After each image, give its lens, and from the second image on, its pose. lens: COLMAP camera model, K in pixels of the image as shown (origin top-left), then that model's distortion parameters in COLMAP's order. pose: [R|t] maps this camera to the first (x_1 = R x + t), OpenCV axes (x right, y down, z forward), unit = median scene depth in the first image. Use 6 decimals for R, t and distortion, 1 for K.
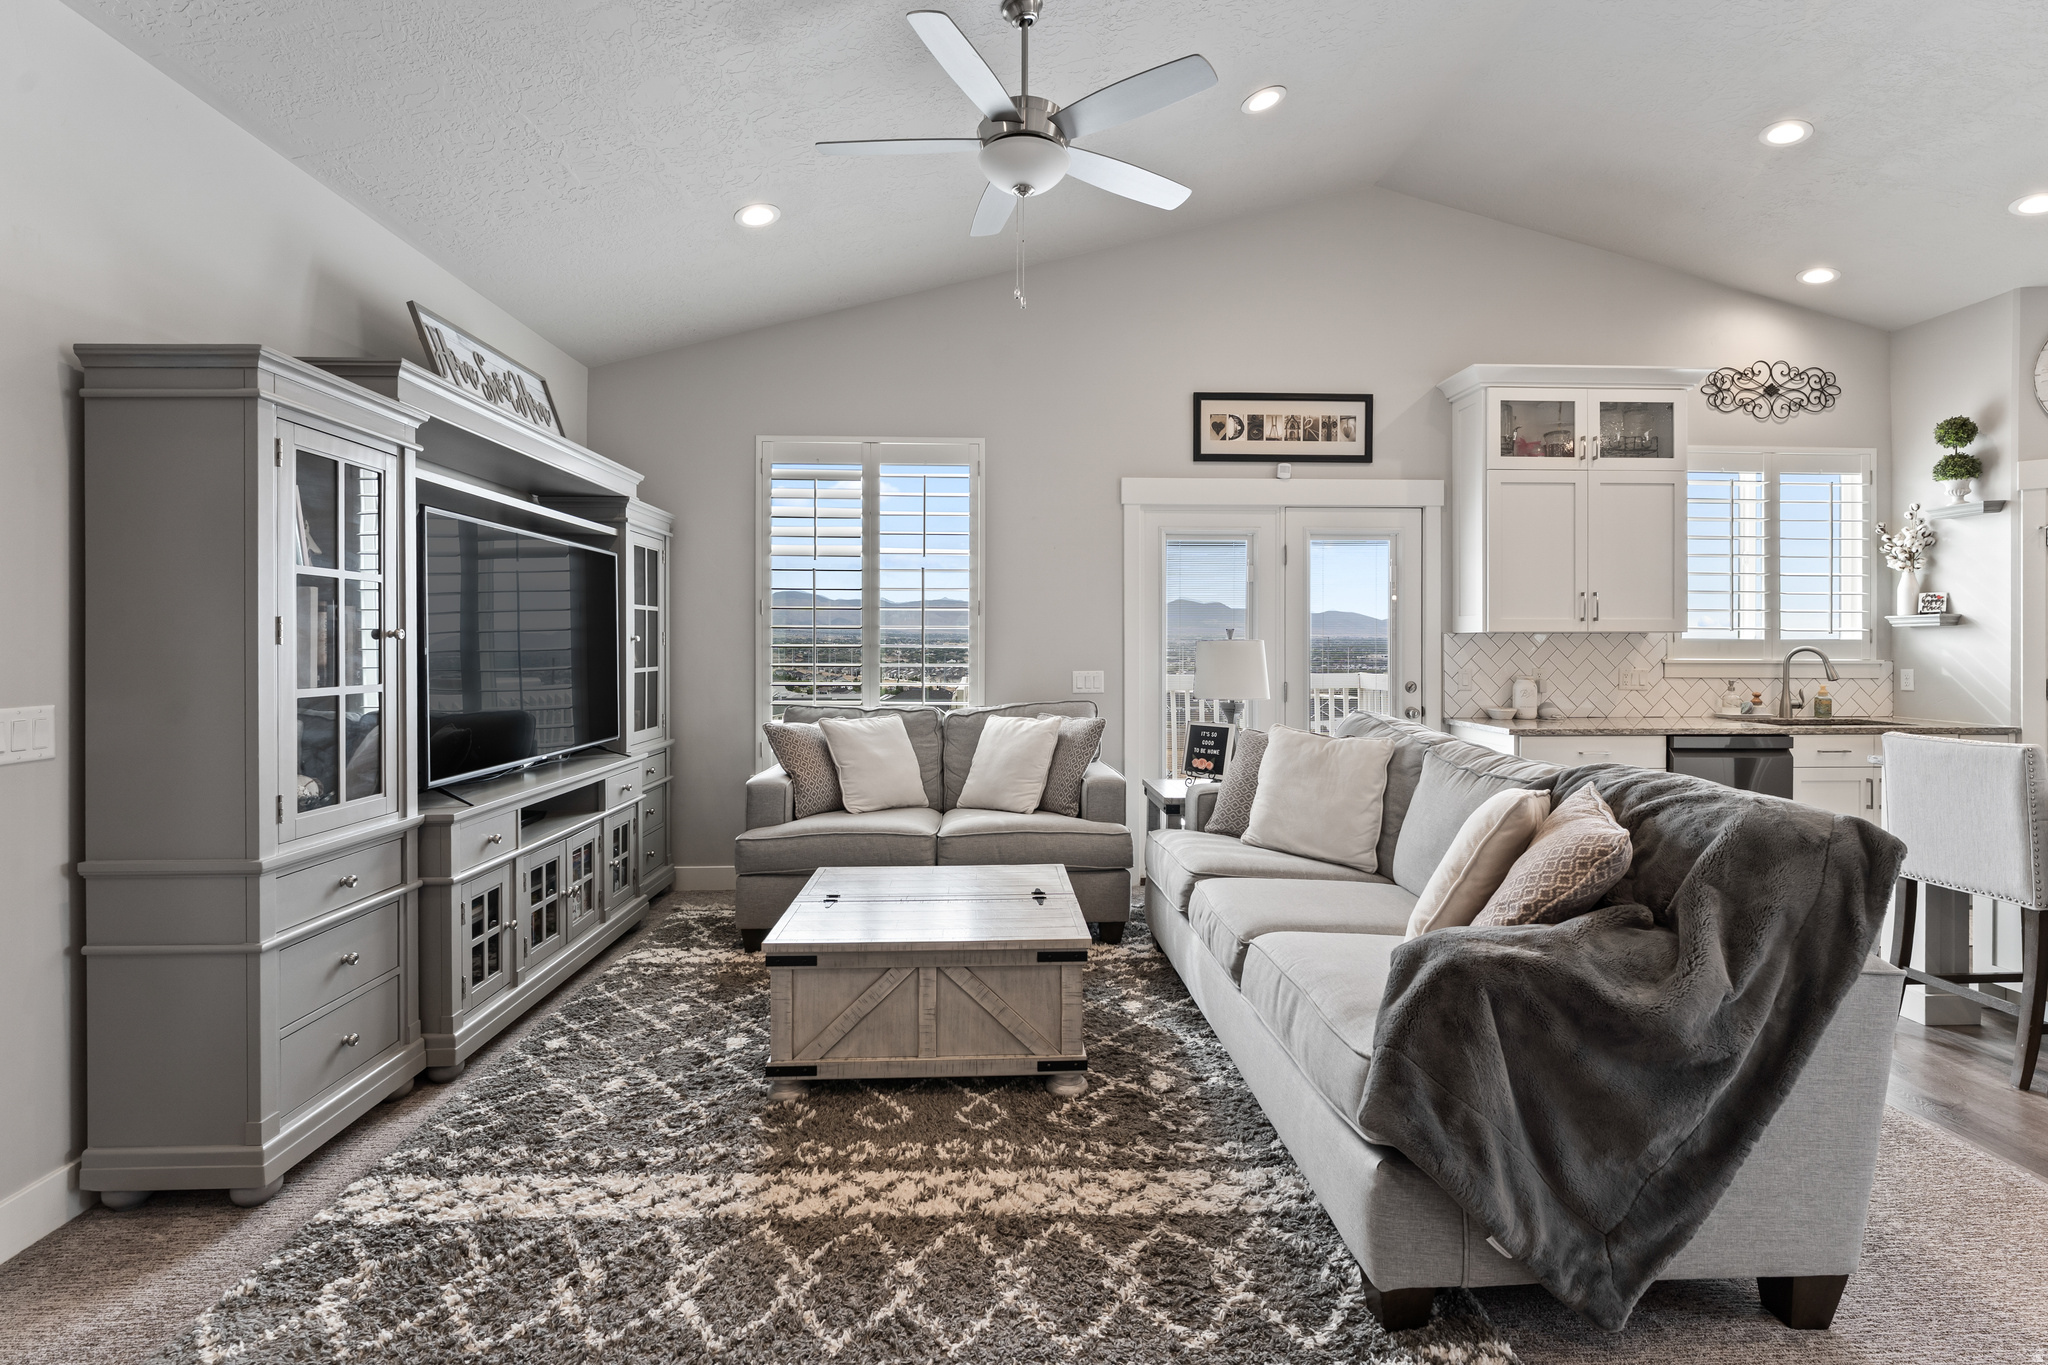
lens RADIAL K [[933.1, 0, 1023.7], [0, 933.1, 645.6], [0, 0, 1]] dist [-0.002976, -0.000567]
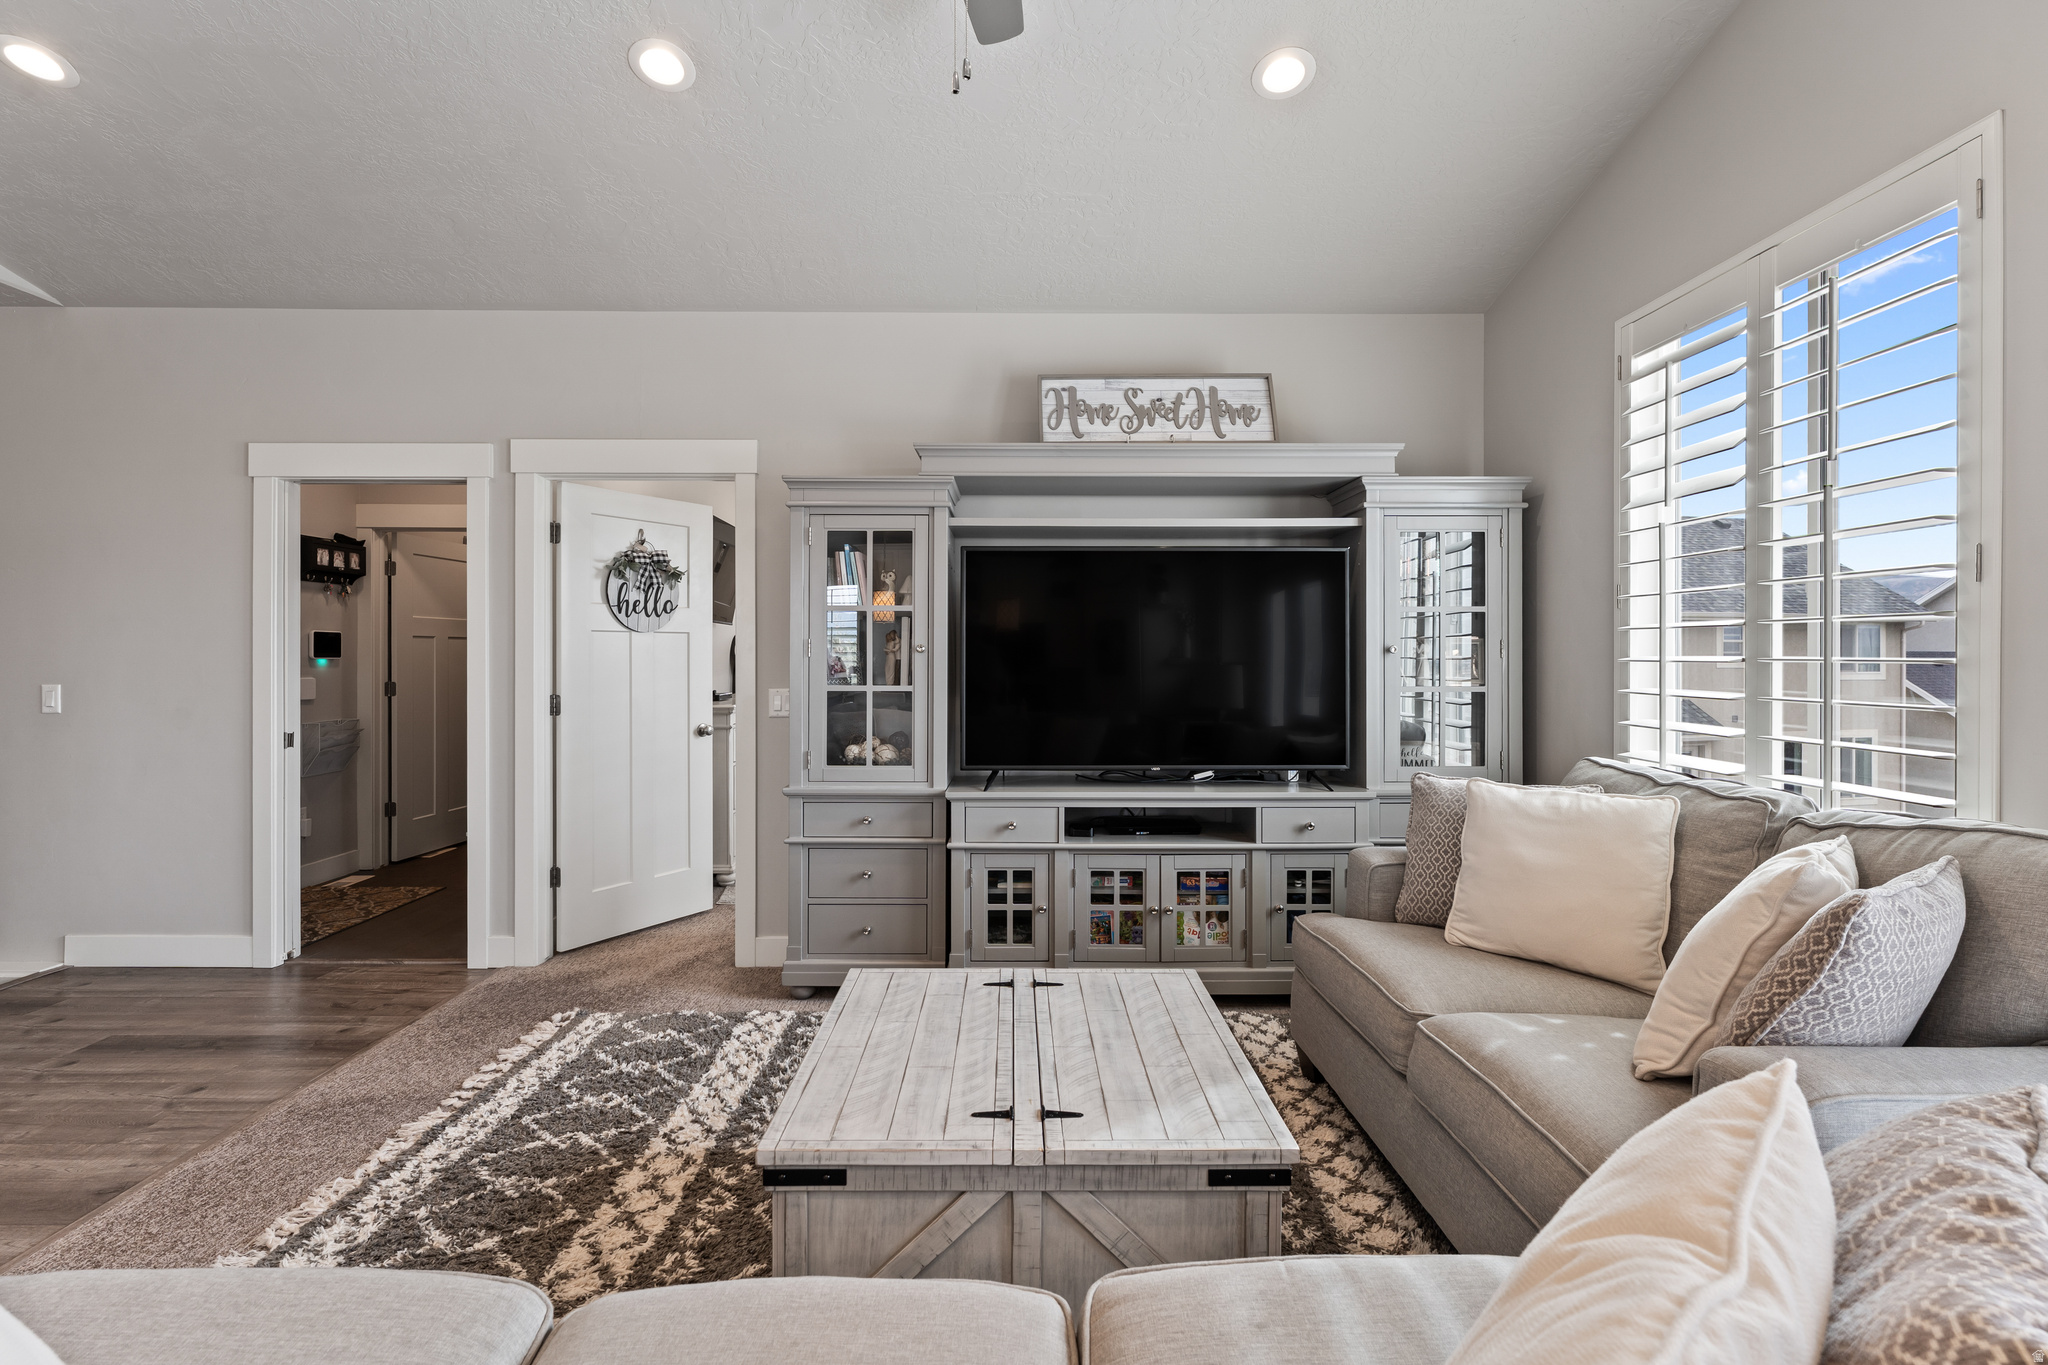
lens RADIAL K [[941.8, 0, 1028.4], [0, 941.8, 652.1], [0, 0, 1]] dist [-0.000863, -0.000450]
pose [[-0.024769, -0.001810, -0.999692, 0.349763], [-0.001508, 0.999997, -0.001773, -0.002617], [0.999692, 0.001463, -0.024772, 0.615373]]
